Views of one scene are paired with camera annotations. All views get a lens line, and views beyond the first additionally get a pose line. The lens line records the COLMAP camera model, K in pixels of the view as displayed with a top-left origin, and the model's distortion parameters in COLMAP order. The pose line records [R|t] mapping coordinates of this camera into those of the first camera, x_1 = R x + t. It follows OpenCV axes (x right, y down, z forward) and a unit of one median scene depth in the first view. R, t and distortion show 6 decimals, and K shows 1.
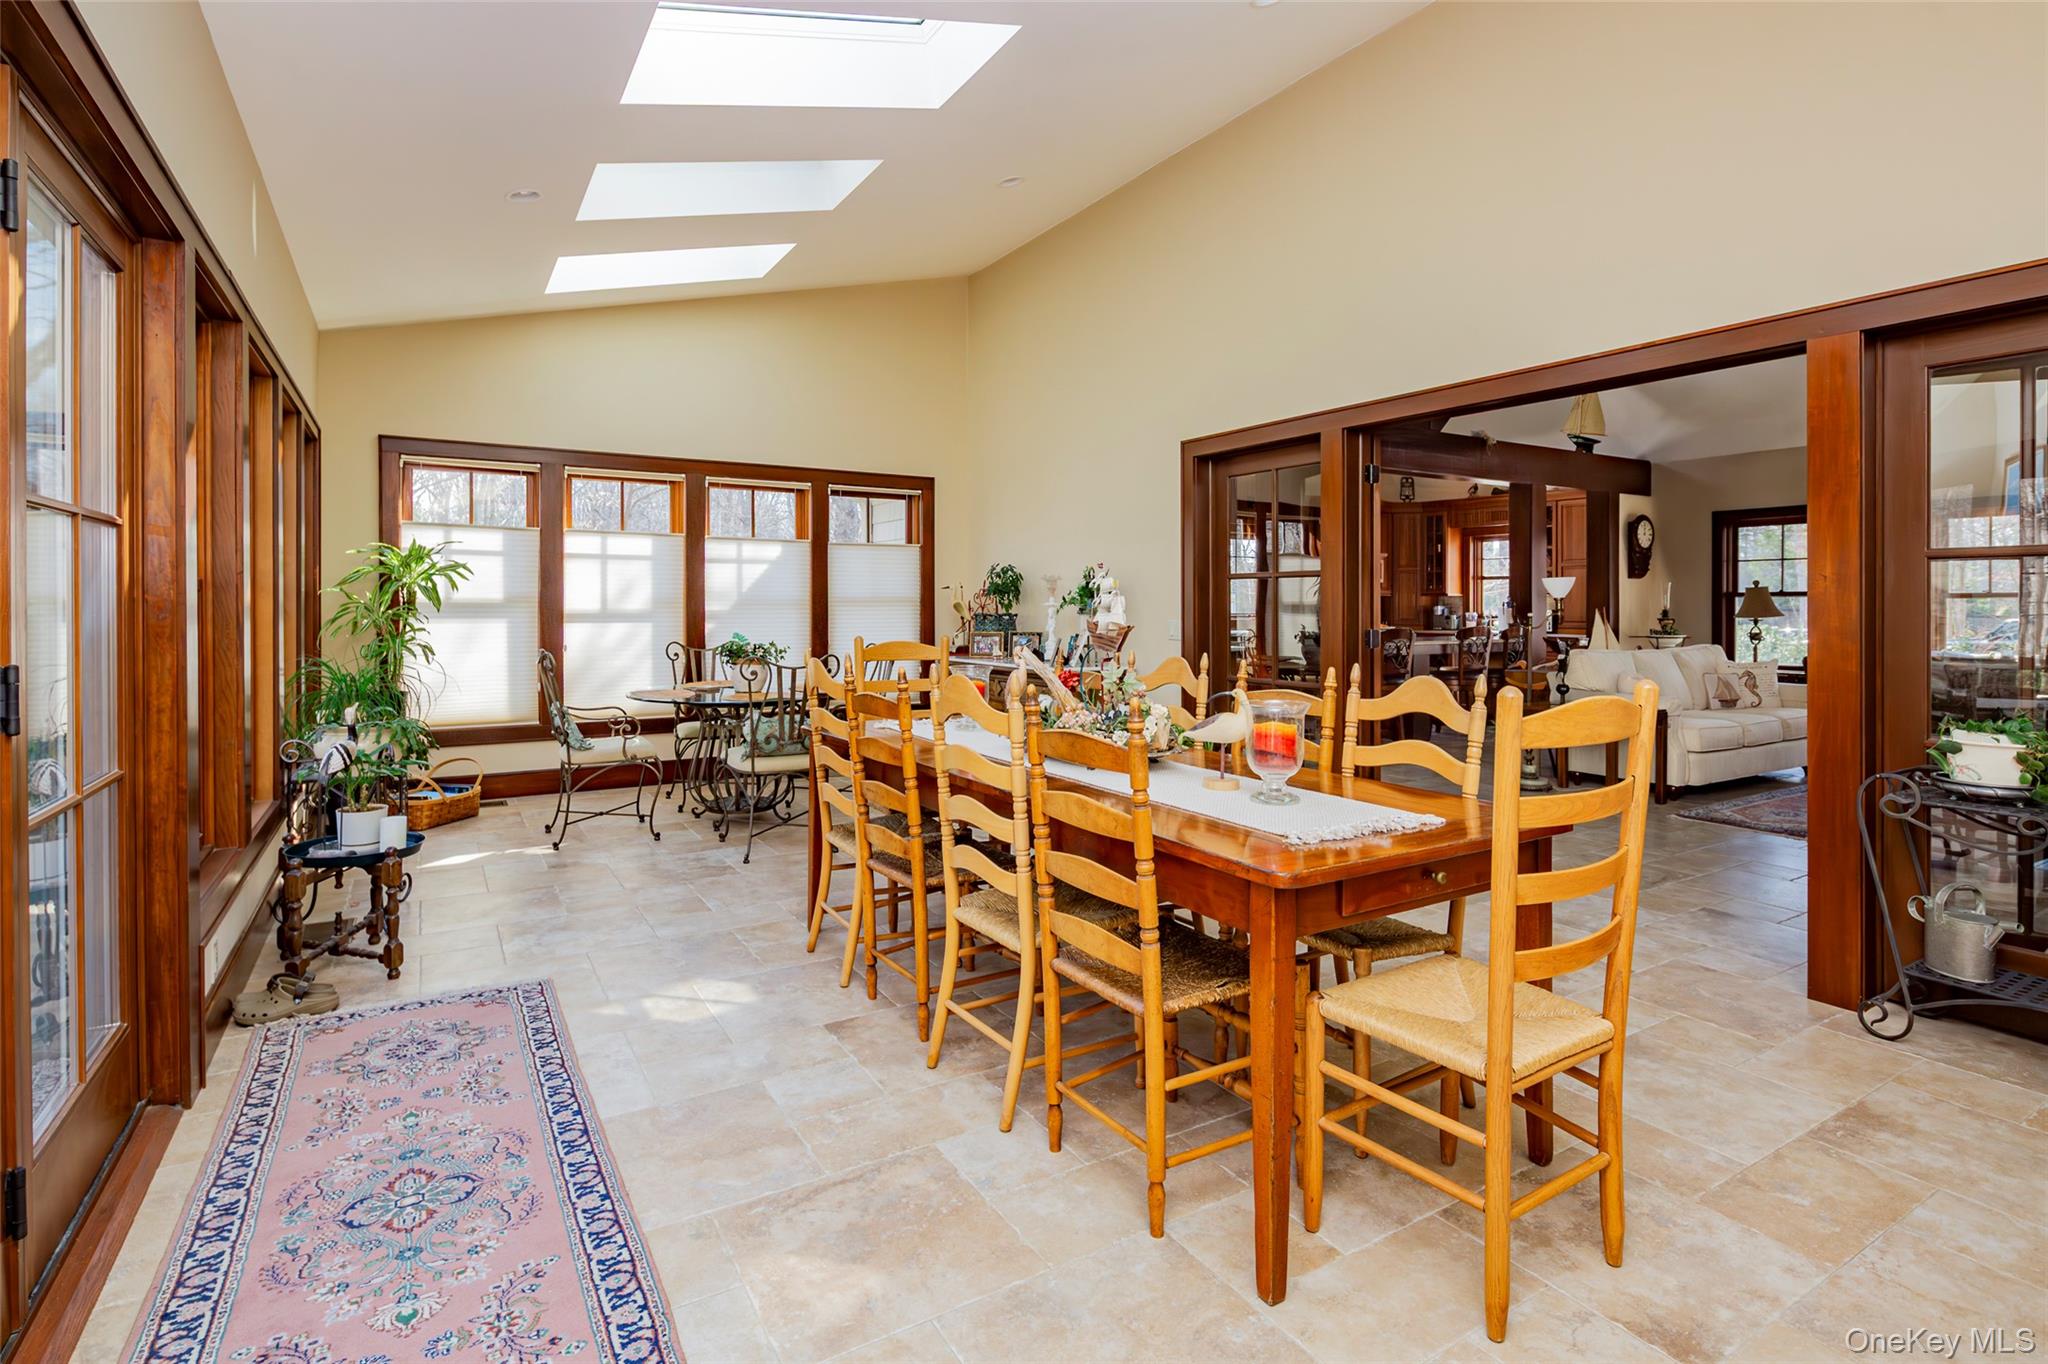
lens RADIAL K [[995.2, 0, 999.0], [0, 995.2, 603.3], [0, 0, 1]] dist [0.006725, -0.005101]
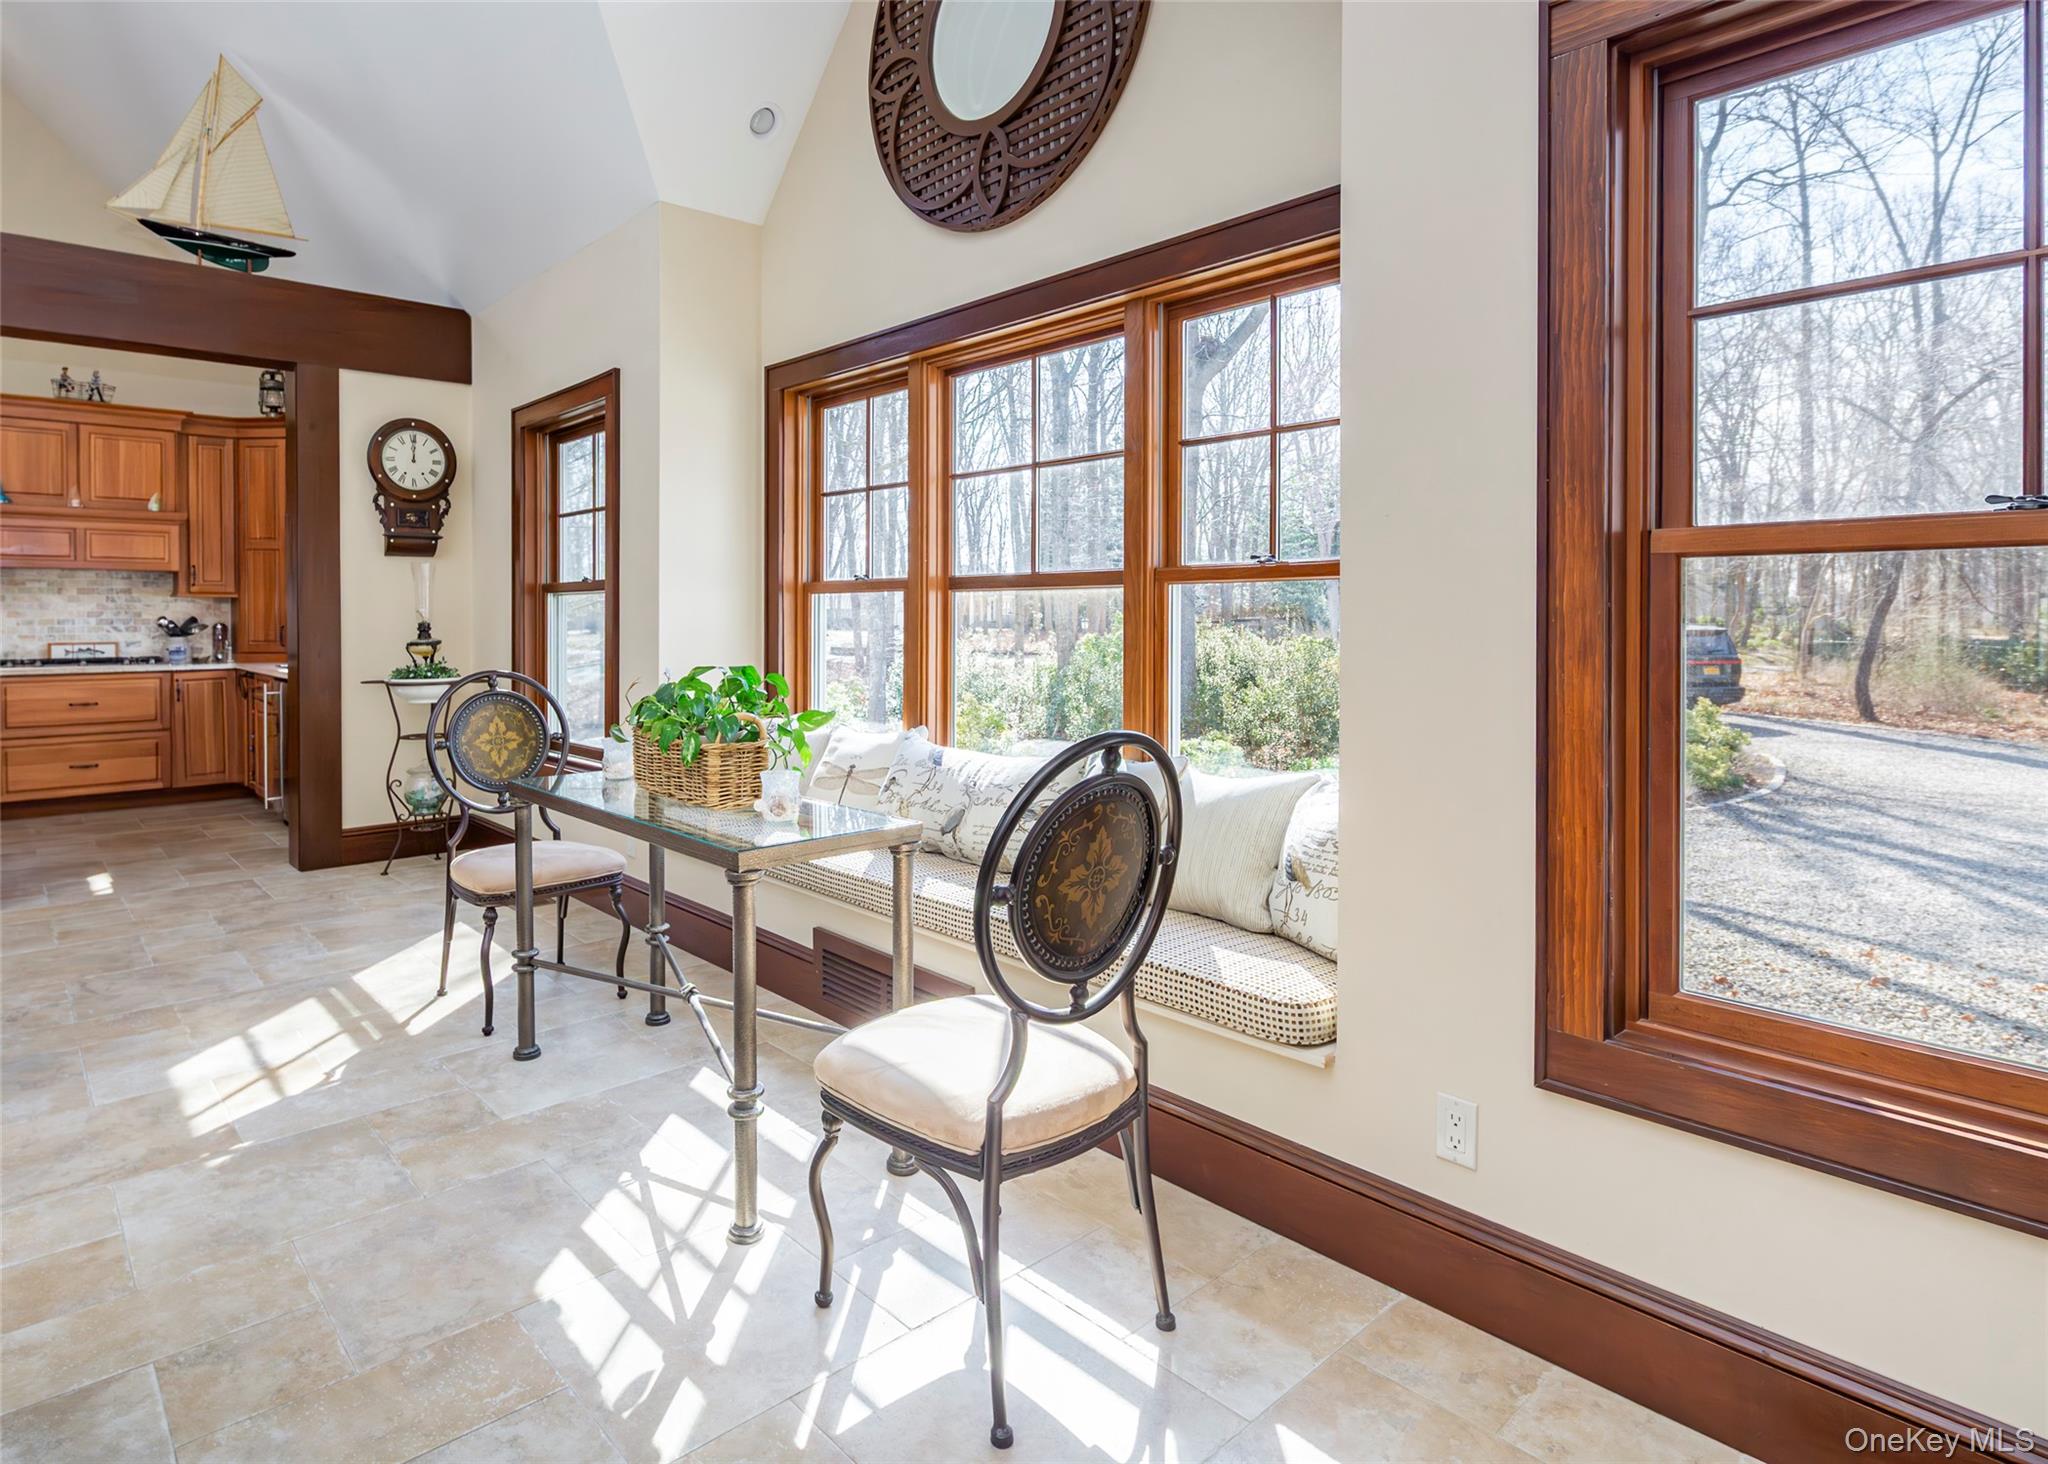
lens RADIAL K [[1088.6, 0, 876.5], [0, 1088.6, 626.2], [0, 0, 1]] dist [0.001879, -0.001117]
pose [[0.990921, -0.005517, 0.134333, 0.797018], [0.003770, 0.999905, 0.013259, 0.002469], [-0.134394, -0.012632, 0.990848, 0.466820]]
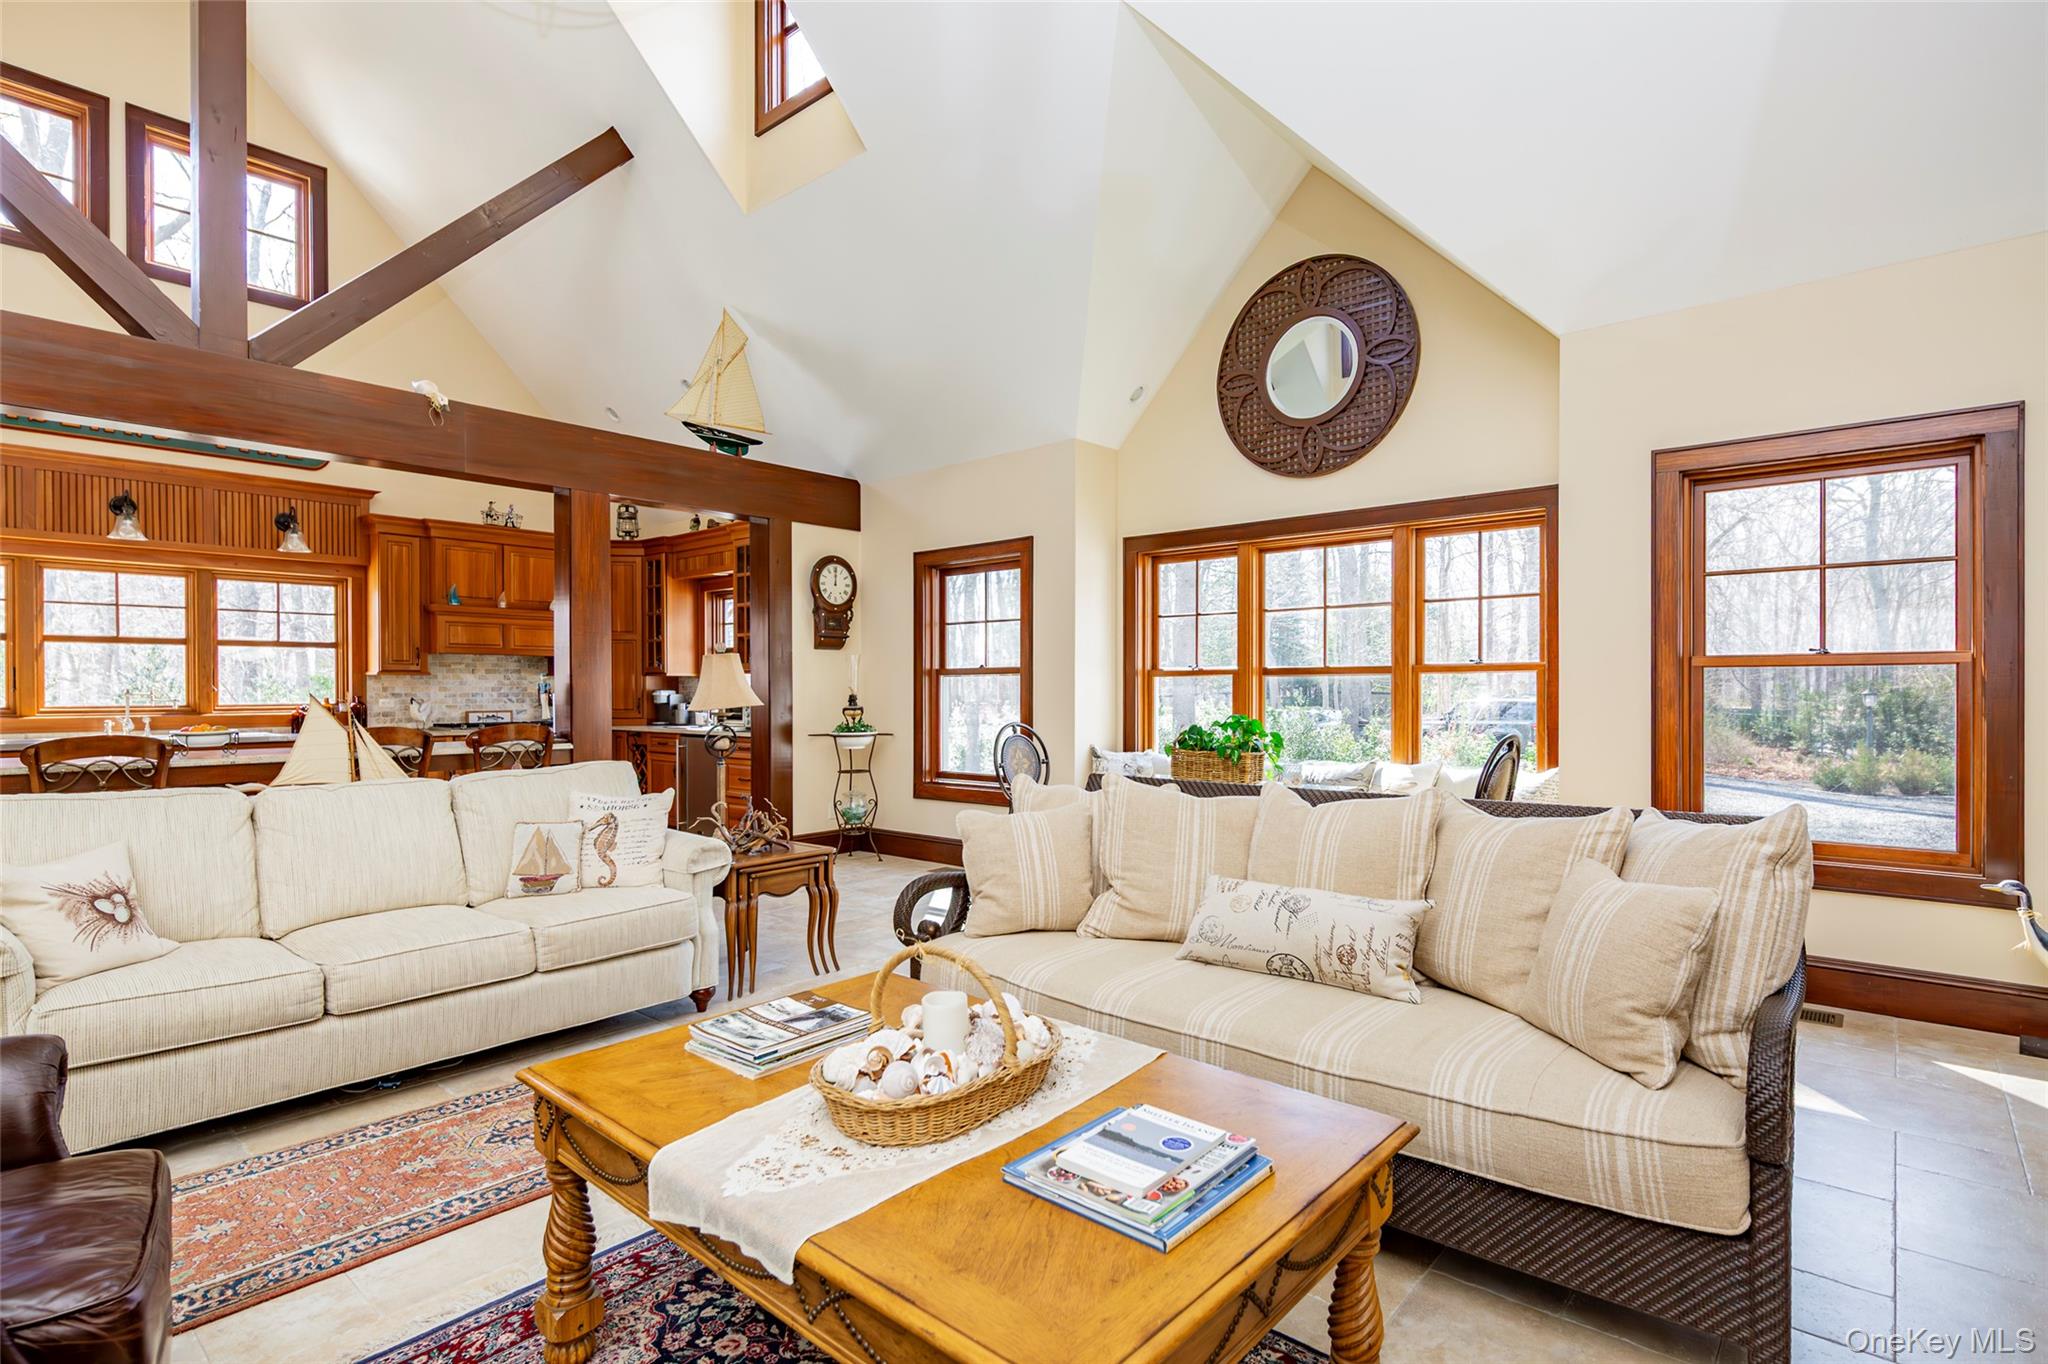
lens RADIAL K [[995.2, 0, 990.8], [0, 995.2, 696.5], [0, 0, 1]] dist [0.006725, -0.005101]
pose [[0.957947, -0.005571, 0.286891, 0.555614], [0.002993, 0.999951, 0.009423, 0.001755], [-0.286929, -0.008169, 0.957917, 0.315578]]
